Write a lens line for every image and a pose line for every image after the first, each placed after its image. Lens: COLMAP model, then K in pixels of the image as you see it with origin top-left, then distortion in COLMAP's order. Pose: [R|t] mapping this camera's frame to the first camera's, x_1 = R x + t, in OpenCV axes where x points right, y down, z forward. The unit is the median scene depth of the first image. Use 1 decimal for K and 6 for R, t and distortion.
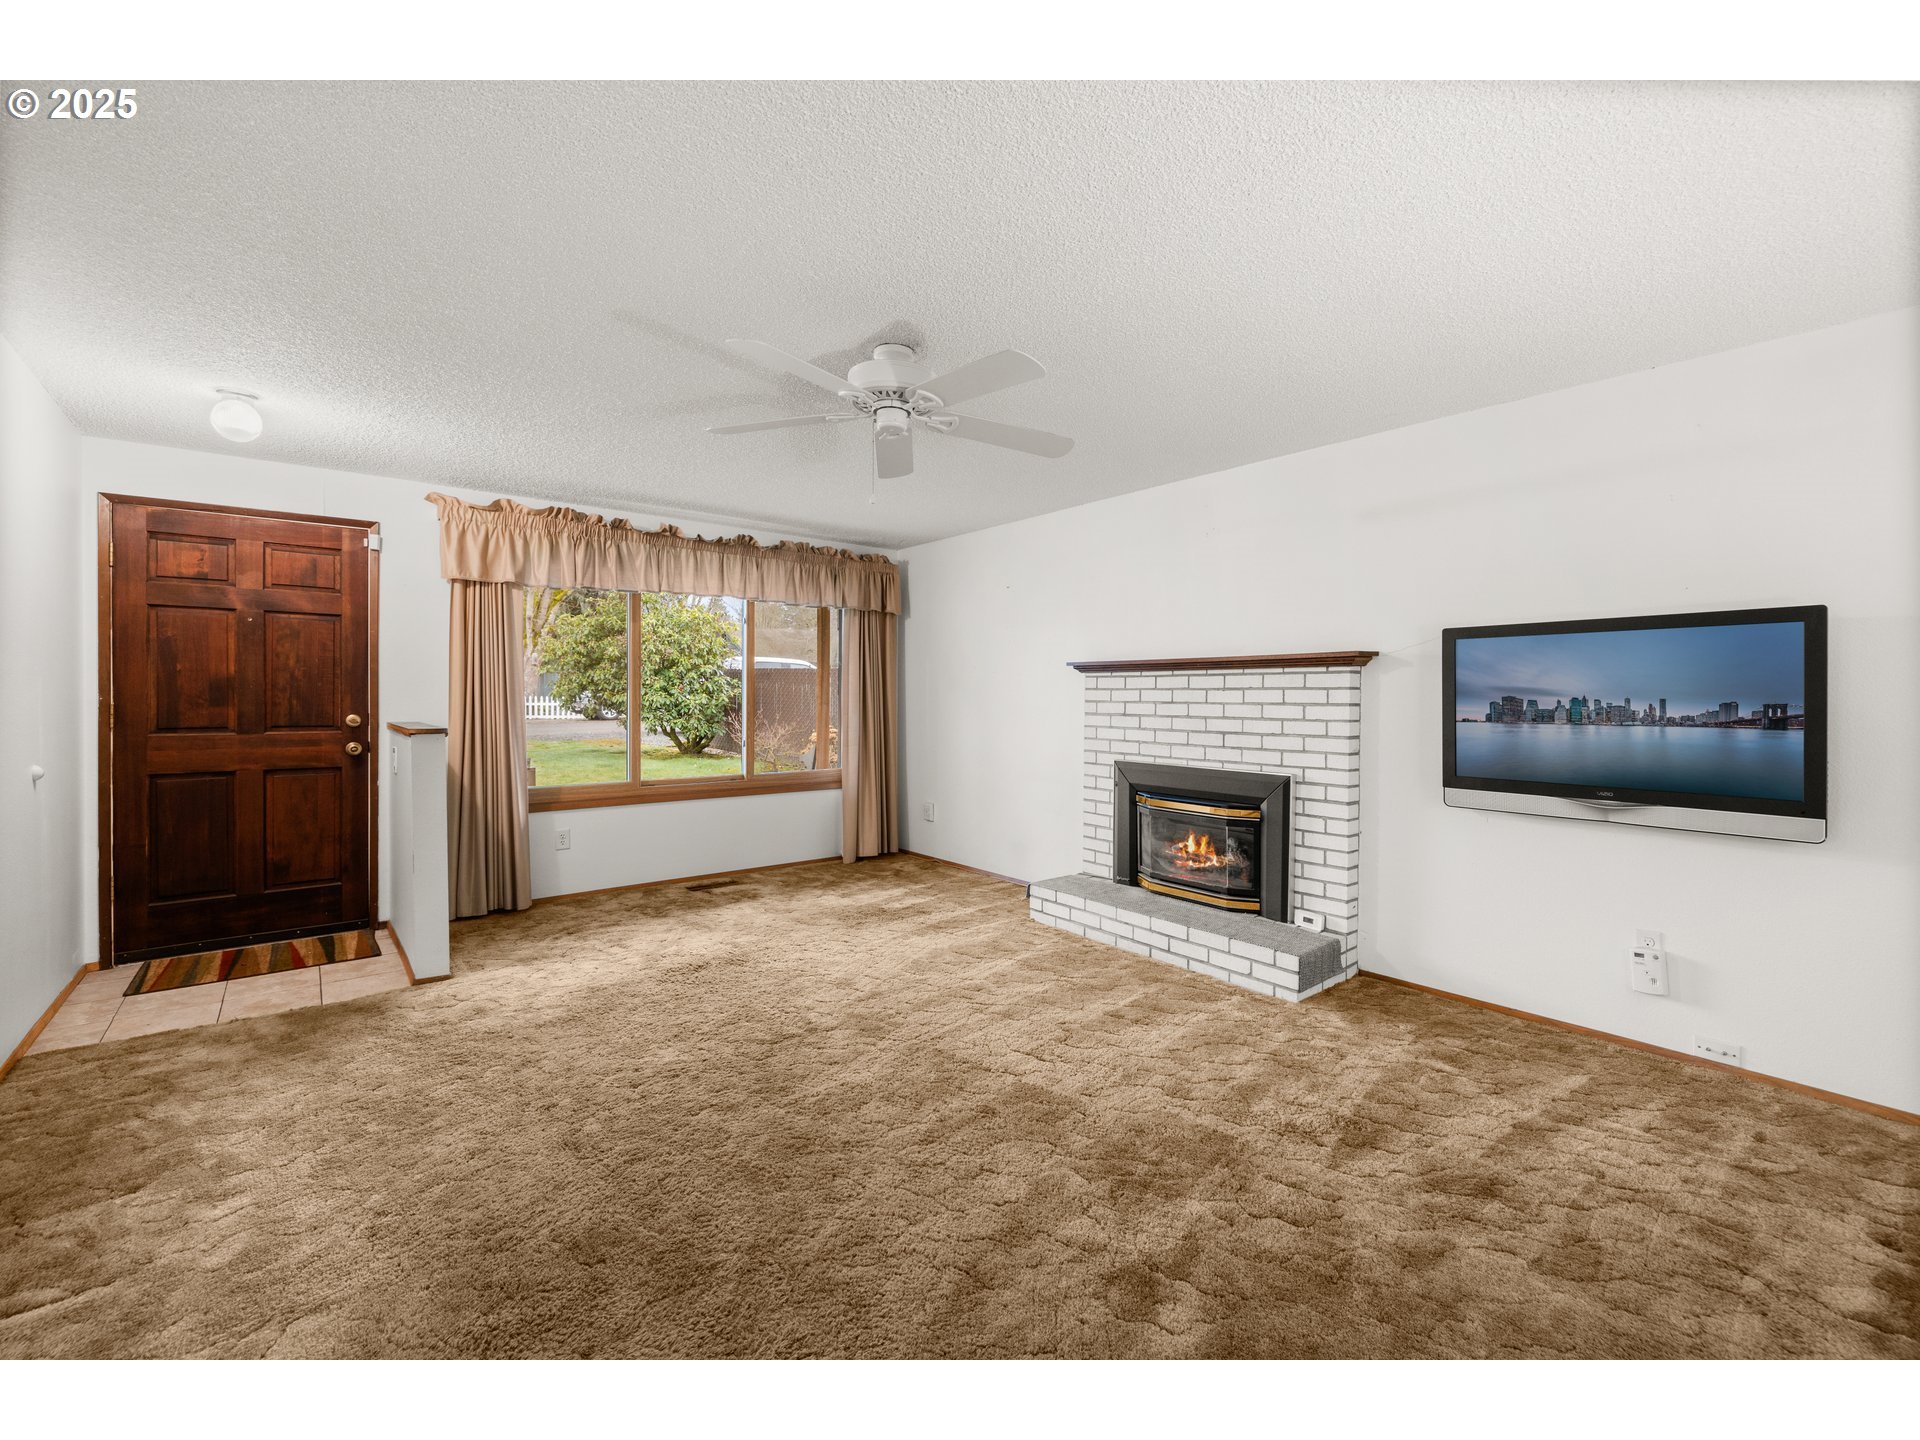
lens RADIAL K [[789.8, 0, 955.2], [0, 789.8, 708.0], [0, 0, 1]] dist [-0.002373, -0.000133]
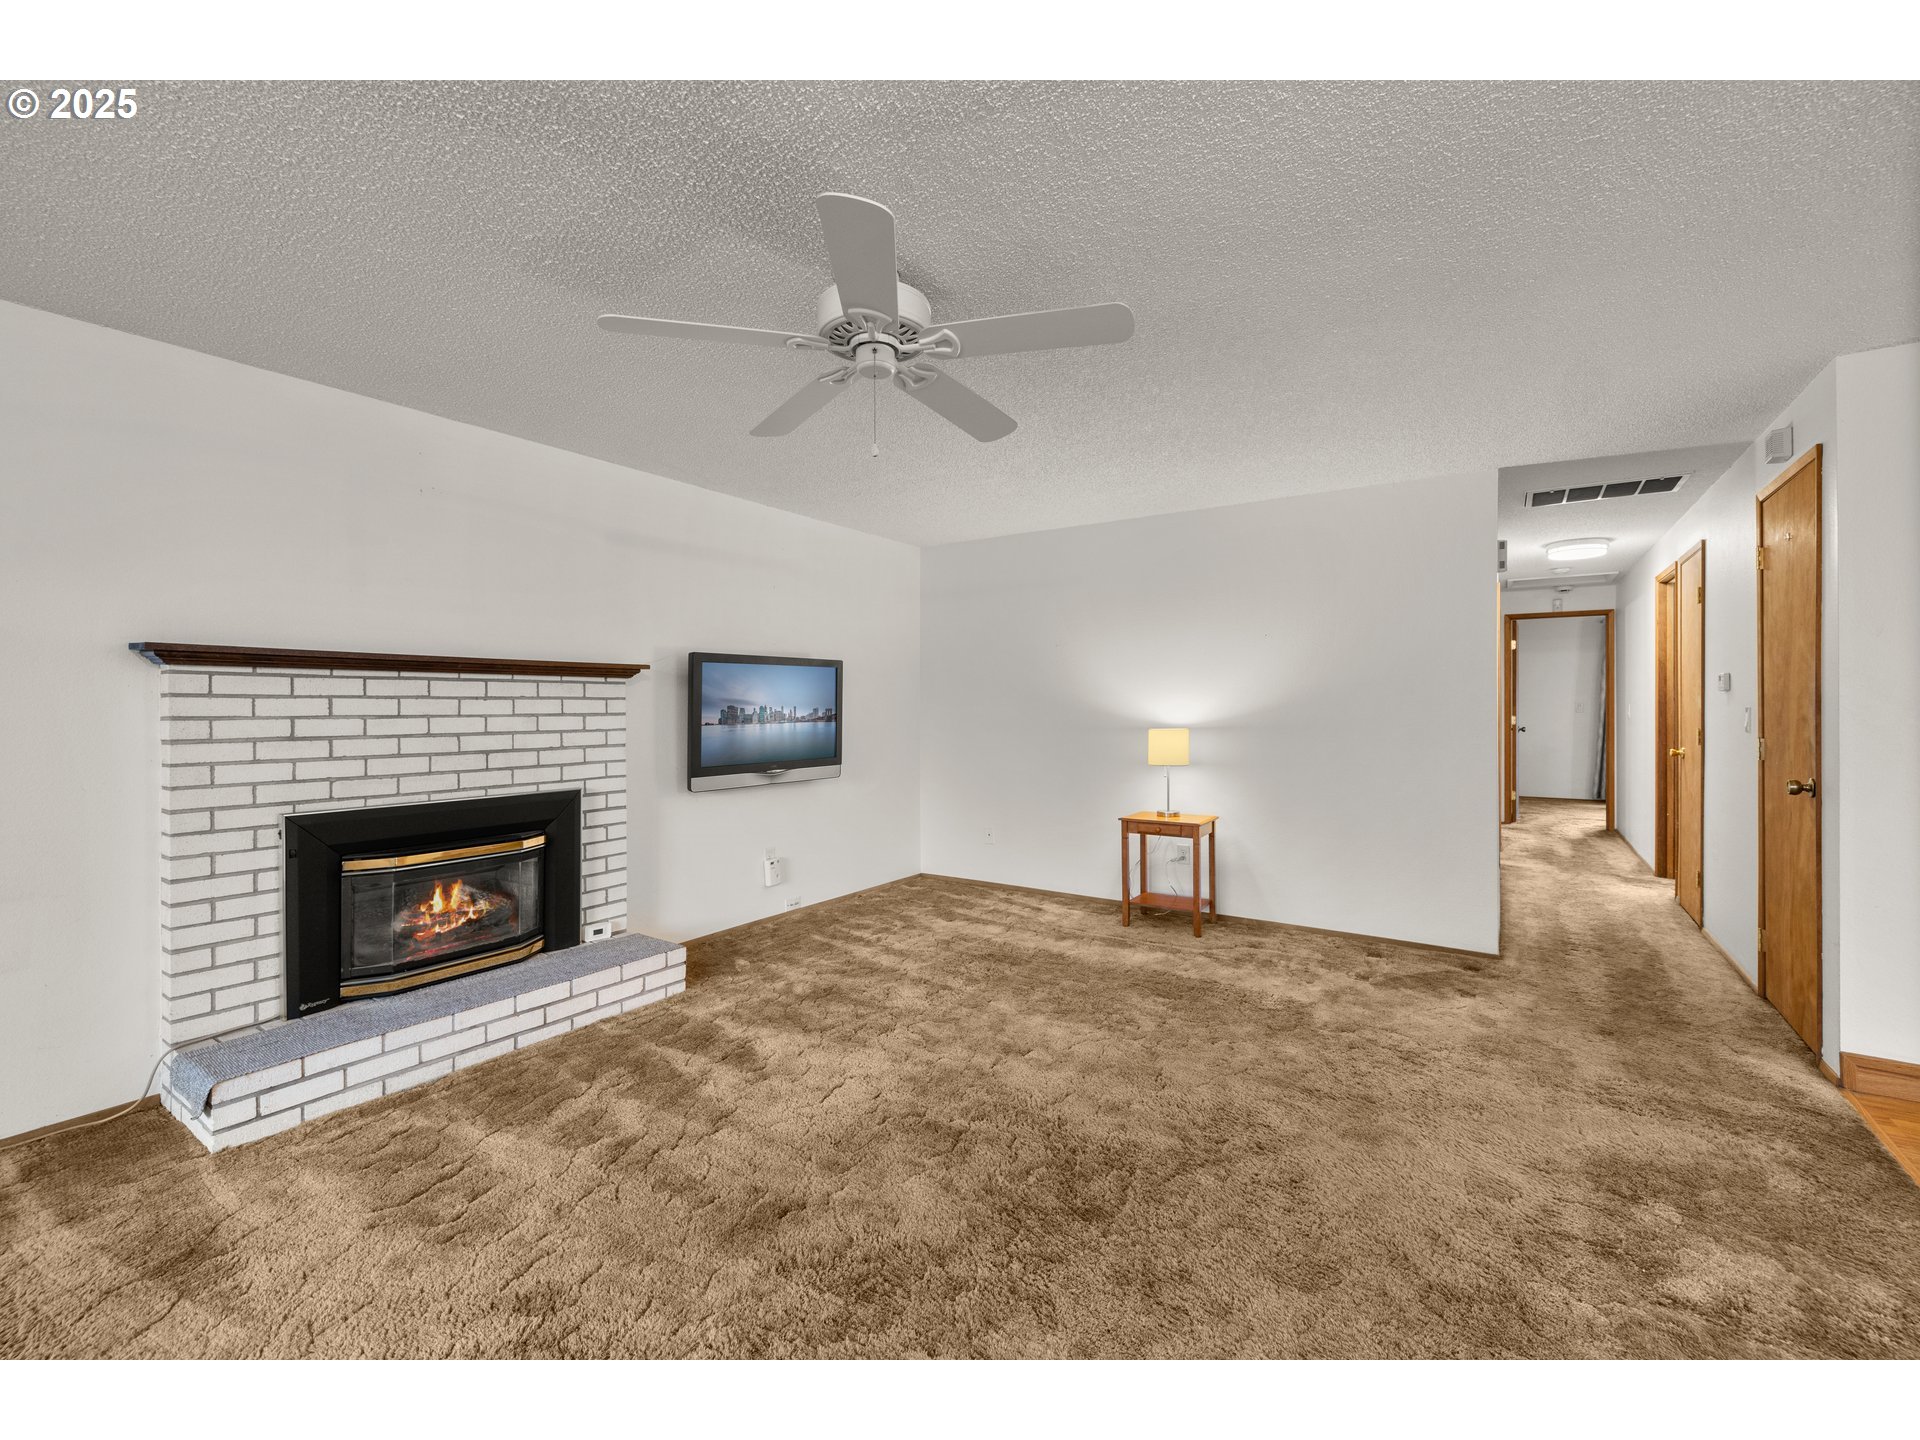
lens RADIAL K [[789.8, 0, 957.3], [0, 789.8, 708.2], [0, 0, 1]] dist [-0.002373, -0.000133]
pose [[-0.269534, -0.004123, 0.962982, -0.620928], [0.020118, 0.999748, 0.009911, -0.013000], [-0.962781, 0.022045, -0.269383, 0.815564]]
